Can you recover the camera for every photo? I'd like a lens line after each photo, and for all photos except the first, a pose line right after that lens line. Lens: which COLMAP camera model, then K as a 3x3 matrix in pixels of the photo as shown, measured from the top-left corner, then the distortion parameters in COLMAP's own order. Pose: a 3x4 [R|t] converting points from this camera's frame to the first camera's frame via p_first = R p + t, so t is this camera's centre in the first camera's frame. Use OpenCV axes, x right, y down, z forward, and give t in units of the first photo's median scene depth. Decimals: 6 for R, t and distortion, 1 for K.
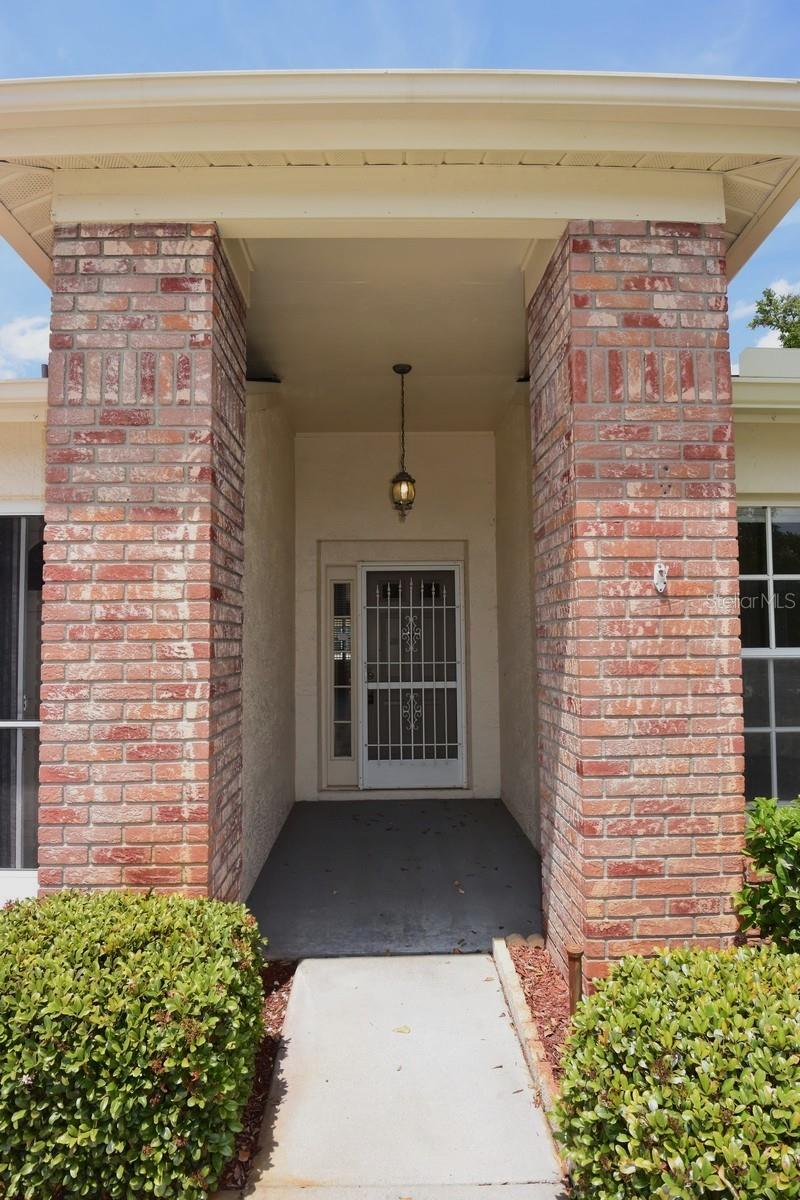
lens RADIAL K [[621.8, 0, 400.0], [0, 621.8, 600.0], [0, 0, 1]] dist [-0.000242, -0.000025]
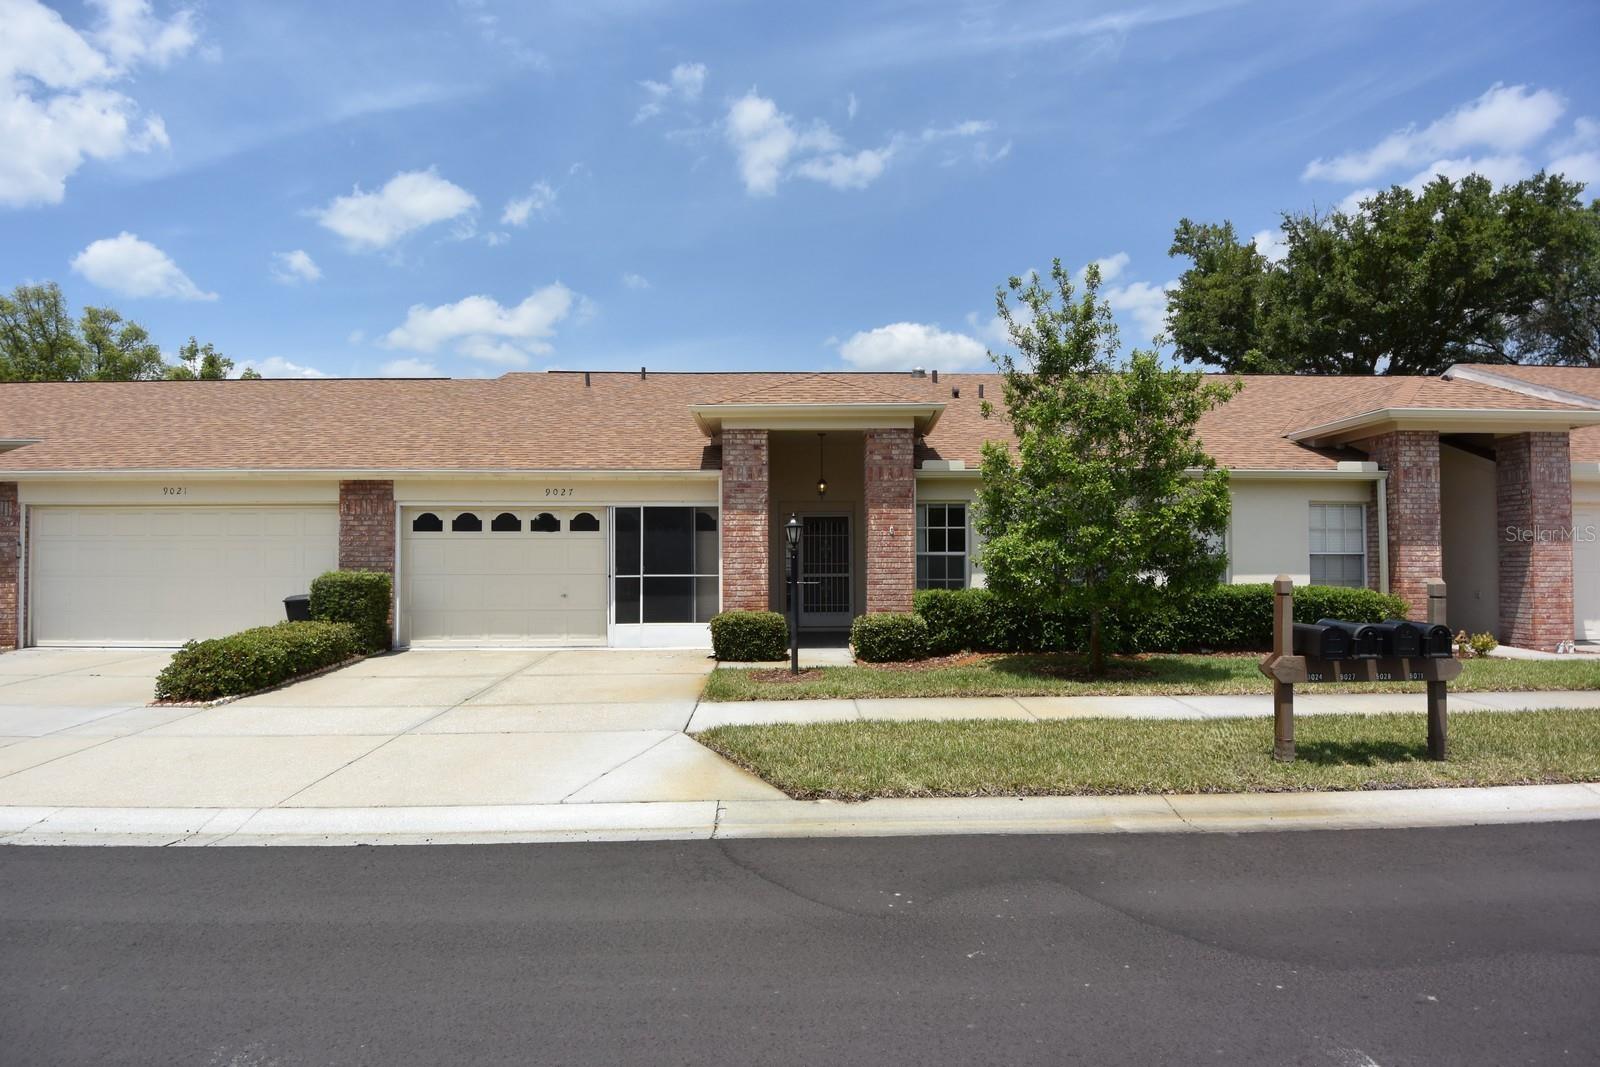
lens RADIAL K [[852.6, 0, 800.0], [0, 852.6, 533.5], [0, 0, 1]] dist [0.001160, -0.025800]
pose [[0.999679, 0.004204, -0.024977, 0.007343], [-0.003680, 0.999773, 0.021008, -0.117746], [0.025060, -0.020909, 0.999467, -3.911453]]
